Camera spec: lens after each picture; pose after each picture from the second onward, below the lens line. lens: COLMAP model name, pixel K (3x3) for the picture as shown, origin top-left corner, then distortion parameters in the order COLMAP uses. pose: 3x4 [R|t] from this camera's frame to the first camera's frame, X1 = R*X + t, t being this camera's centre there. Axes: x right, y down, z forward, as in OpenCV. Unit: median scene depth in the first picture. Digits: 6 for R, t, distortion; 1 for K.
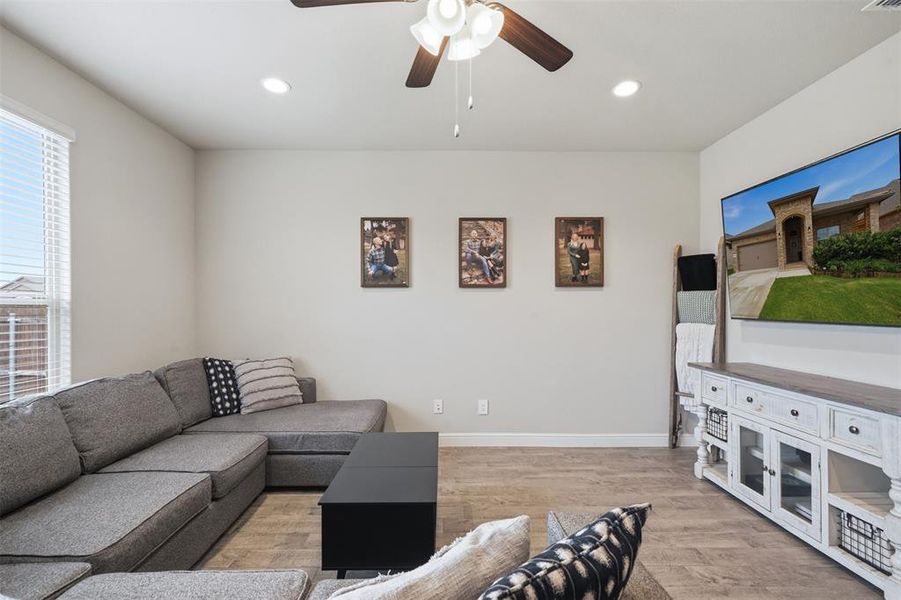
lens RADIAL K [[422.8, 0, 447.0], [0, 422.8, 307.1], [0, 0, 1]] dist [0.010026, -0.000505]
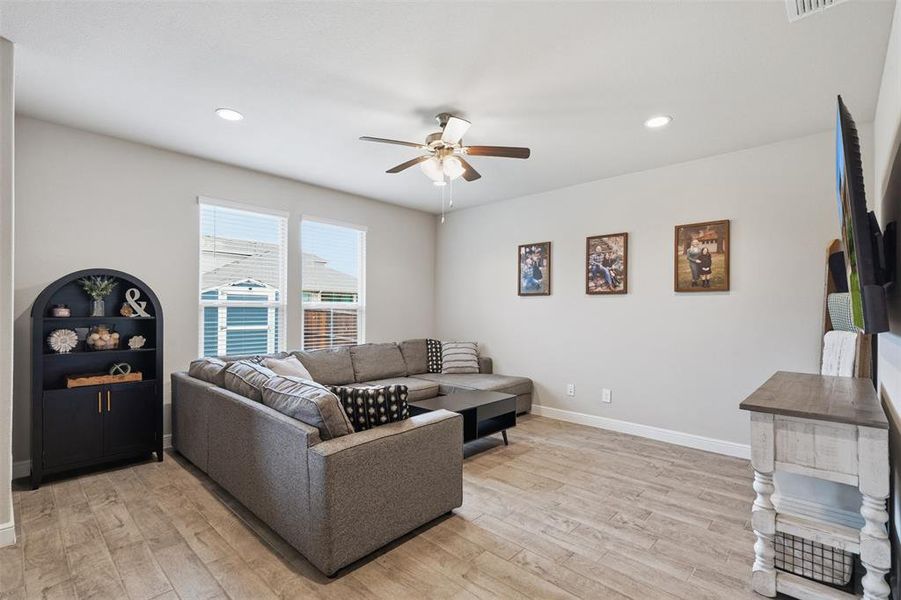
lens RADIAL K [[411.4, 0, 445.6], [0, 411.4, 306.0], [0, 0, 1]] dist [0.002149, -0.001034]
pose [[0.721471, -0.001433, -0.692444, 0.558206], [-0.010057, 0.999871, -0.012548, 0.006473], [0.692372, 0.016017, 0.721363, -0.137717]]
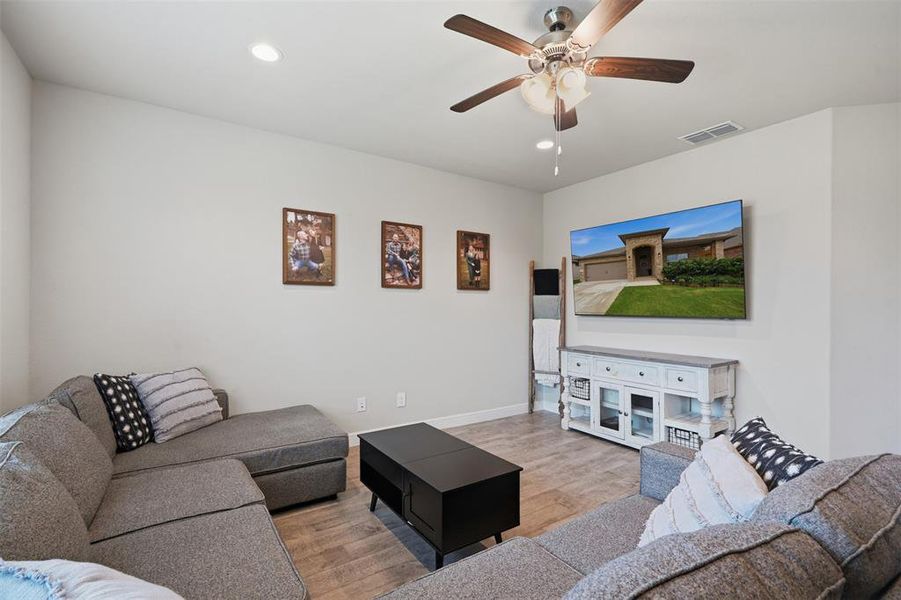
lens RADIAL K [[411.4, 0, 445.6], [0, 411.4, 306.0], [0, 0, 1]] dist [0.002149, -0.001034]
pose [[0.835186, 0.005442, 0.549941, -0.398113], [-0.005793, 0.999983, -0.001098, -0.000696], [-0.549937, -0.002269, 0.835203, 0.068542]]
